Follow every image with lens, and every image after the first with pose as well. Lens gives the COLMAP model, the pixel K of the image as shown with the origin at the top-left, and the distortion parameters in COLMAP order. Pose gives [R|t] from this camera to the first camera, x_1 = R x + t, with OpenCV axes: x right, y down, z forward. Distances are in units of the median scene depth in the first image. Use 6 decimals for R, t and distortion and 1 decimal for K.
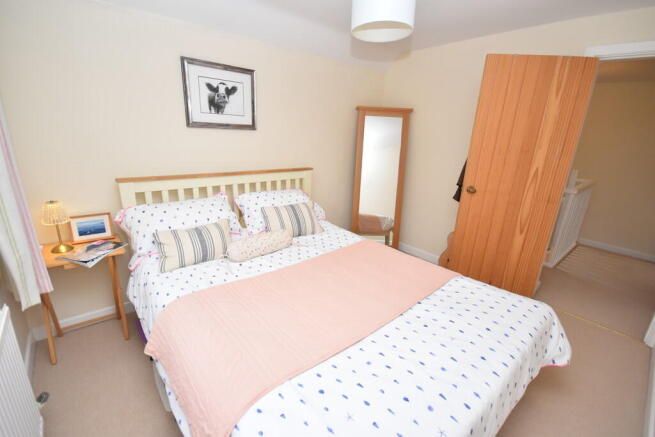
lens RADIAL K [[290.7, 0, 325.3], [0, 290.7, 220.8], [0, 0, 1]] dist [0.000956, -0.002689]
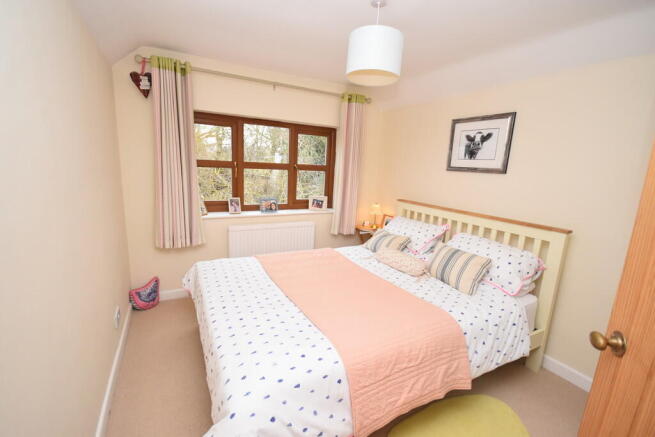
lens RADIAL K [[290.7, 0, 325.7], [0, 290.7, 217.9], [0, 0, 1]] dist [0.000956, -0.002689]
pose [[-0.216347, 0.127766, -0.967920, 0.873155], [-0.345864, 0.917077, 0.198361, -0.190069], [0.913002, 0.377684, -0.154217, 0.749540]]
